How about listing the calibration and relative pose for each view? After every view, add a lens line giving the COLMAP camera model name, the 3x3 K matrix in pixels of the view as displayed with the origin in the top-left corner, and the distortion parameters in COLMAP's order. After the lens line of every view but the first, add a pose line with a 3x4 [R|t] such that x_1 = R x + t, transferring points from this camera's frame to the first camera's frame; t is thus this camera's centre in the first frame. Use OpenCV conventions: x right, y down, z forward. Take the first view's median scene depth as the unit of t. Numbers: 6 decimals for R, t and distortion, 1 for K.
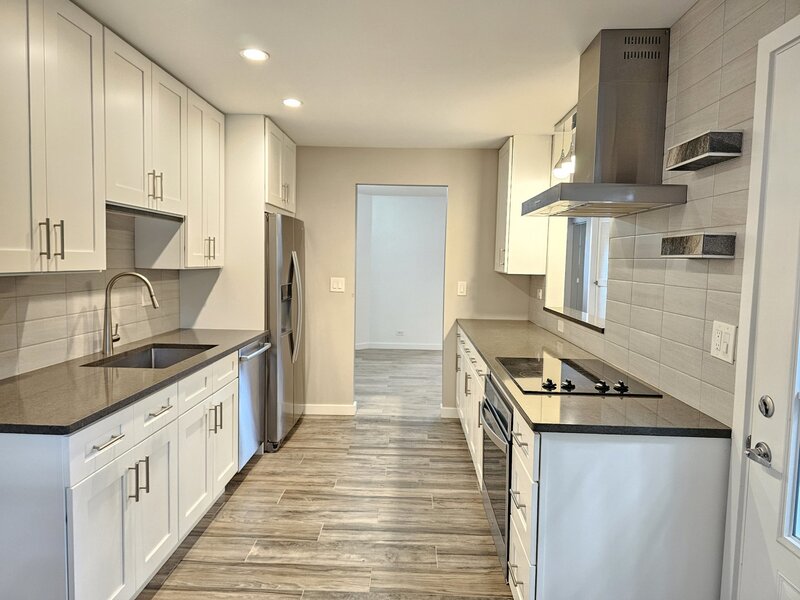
lens RADIAL K [[537.4, 0, 398.1], [0, 537.4, 294.8], [0, 0, 1]] dist [0.060759, -0.058413]
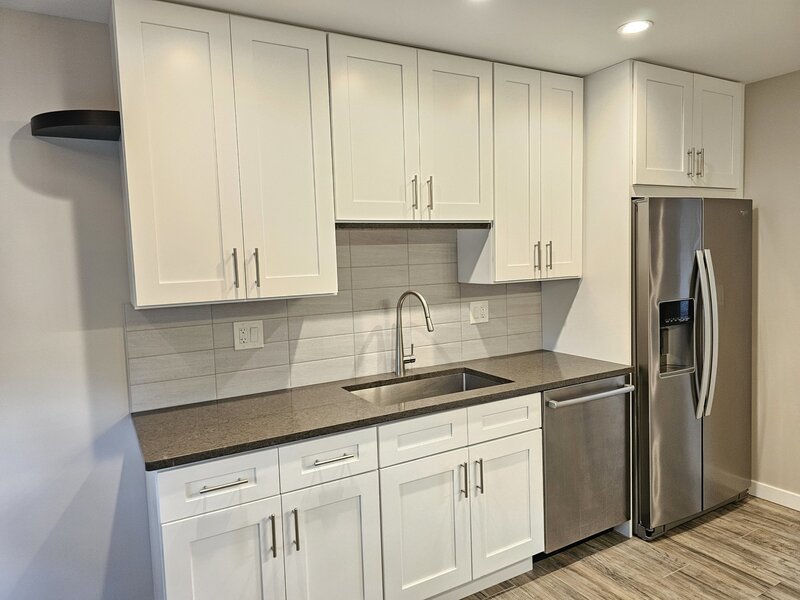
lens RADIAL K [[537.4, 0, 398.1], [0, 537.4, 294.8], [0, 0, 1]] dist [0.060759, -0.058413]
pose [[0.522764, 0.024216, -0.852133, 0.268563], [-0.010924, 0.999705, 0.021708, -0.053029], [0.852407, -0.002039, 0.522874, 0.495315]]
